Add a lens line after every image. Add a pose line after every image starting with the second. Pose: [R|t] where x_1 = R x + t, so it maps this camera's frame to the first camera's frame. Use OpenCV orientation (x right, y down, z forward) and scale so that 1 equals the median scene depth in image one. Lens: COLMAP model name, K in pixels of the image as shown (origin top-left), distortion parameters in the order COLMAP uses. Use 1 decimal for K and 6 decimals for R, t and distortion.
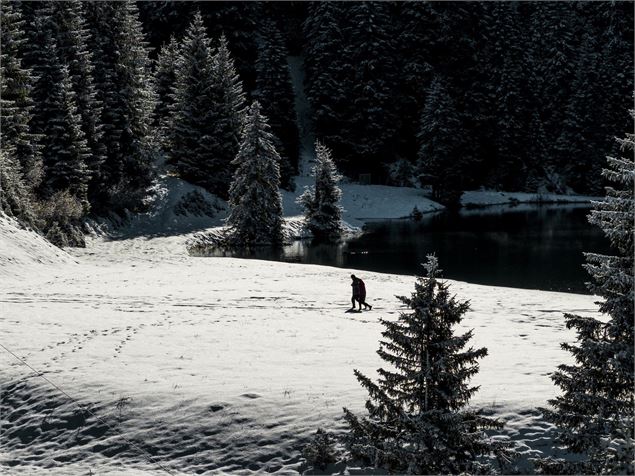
lens RADIAL K [[3071.2, 0, 317.5], [0, 3071.2, 238.0], [0, 0, 1]] dist [0.186151, -0.967691]
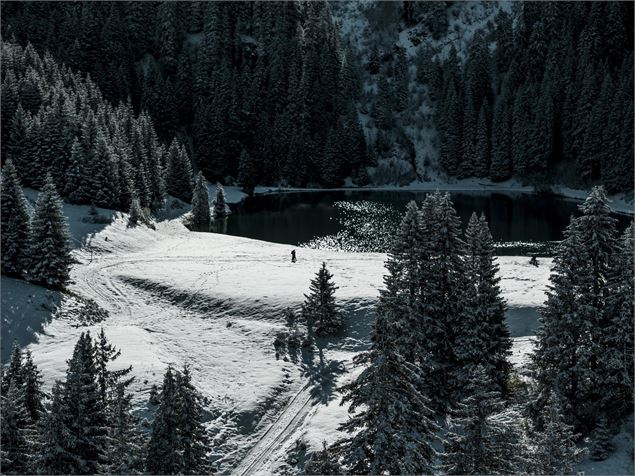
lens RADIAL K [[1272.8, 0, 316.7], [0, 1272.8, 261.9], [0, 0, 1]] dist [-0.205388, 1.507521]
pose [[0.990819, -0.017315, 0.134082, -0.067050], [0.007820, 0.997444, 0.071021, -0.039166], [-0.134969, -0.069320, 0.988422, -0.195904]]
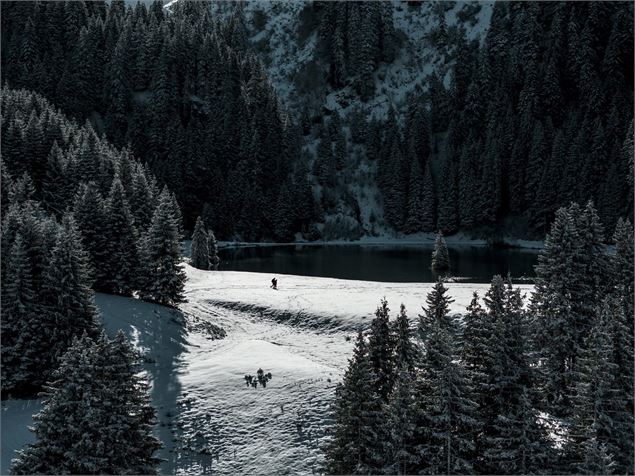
lens RADIAL K [[1272.8, 0, 316.7], [0, 1272.8, 261.9], [0, 0, 1]] dist [-0.205388, 1.507521]
pose [[0.969638, -0.015699, 0.244039, -0.189541], [0.013173, 0.999841, 0.011977, -0.012559], [-0.244189, -0.008399, 0.969691, -0.191936]]
